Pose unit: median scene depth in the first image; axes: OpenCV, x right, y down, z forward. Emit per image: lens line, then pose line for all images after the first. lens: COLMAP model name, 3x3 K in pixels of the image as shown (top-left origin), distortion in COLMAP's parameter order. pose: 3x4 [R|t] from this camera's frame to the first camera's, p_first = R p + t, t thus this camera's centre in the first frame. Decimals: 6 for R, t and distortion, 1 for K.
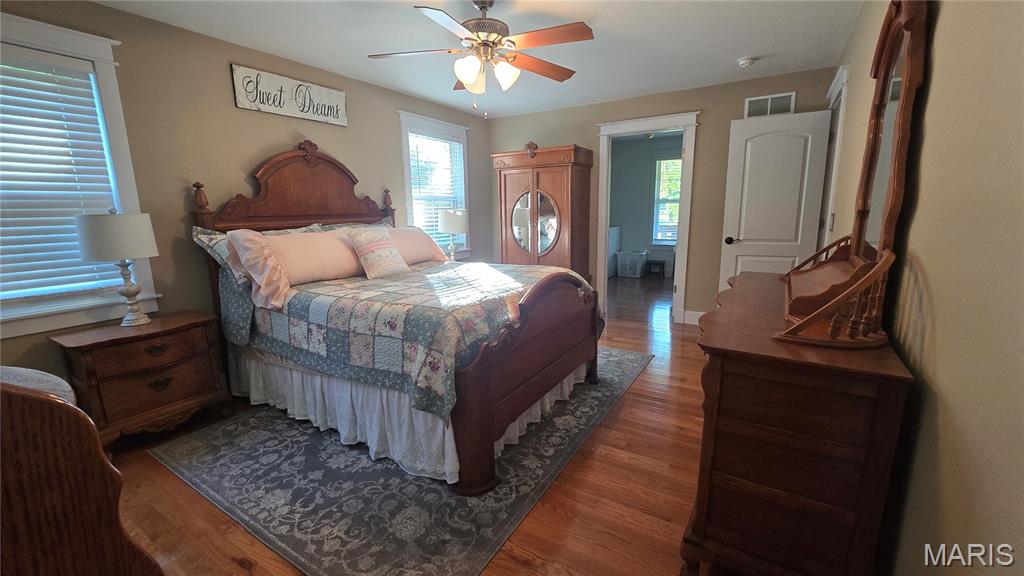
lens RADIAL K [[415.8, 0, 512.3], [0, 415.8, 287.6], [0, 0, 1]] dist [0.002061, -0.000335]
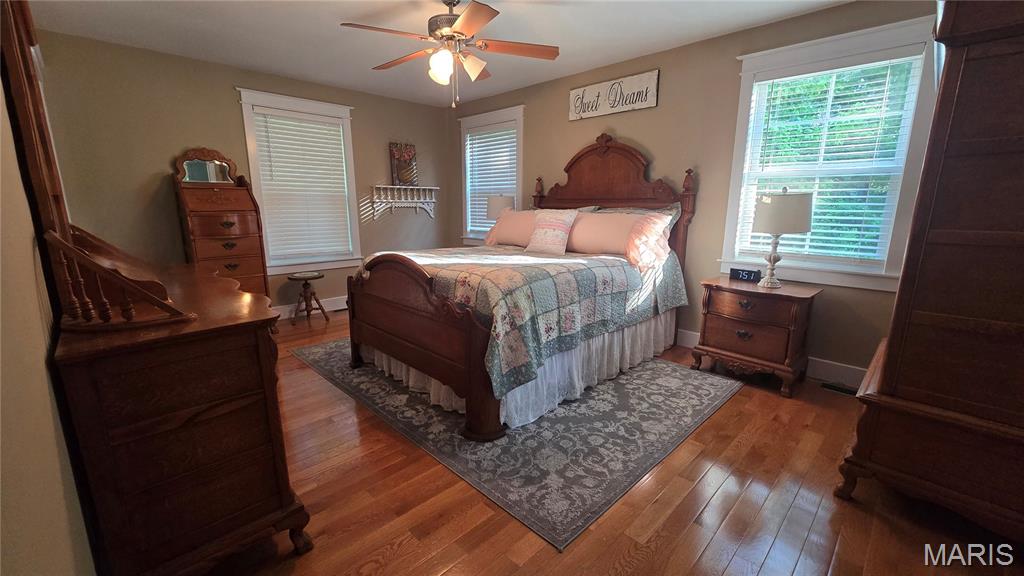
lens RADIAL K [[415.8, 0, 513.9], [0, 415.8, 288.5], [0, 0, 1]] dist [0.002061, -0.000335]
pose [[-0.219217, 0.220690, -0.950389, 0.763548], [-0.178095, 0.948667, 0.261369, -0.206201], [0.959284, 0.226556, -0.168660, 1.067633]]
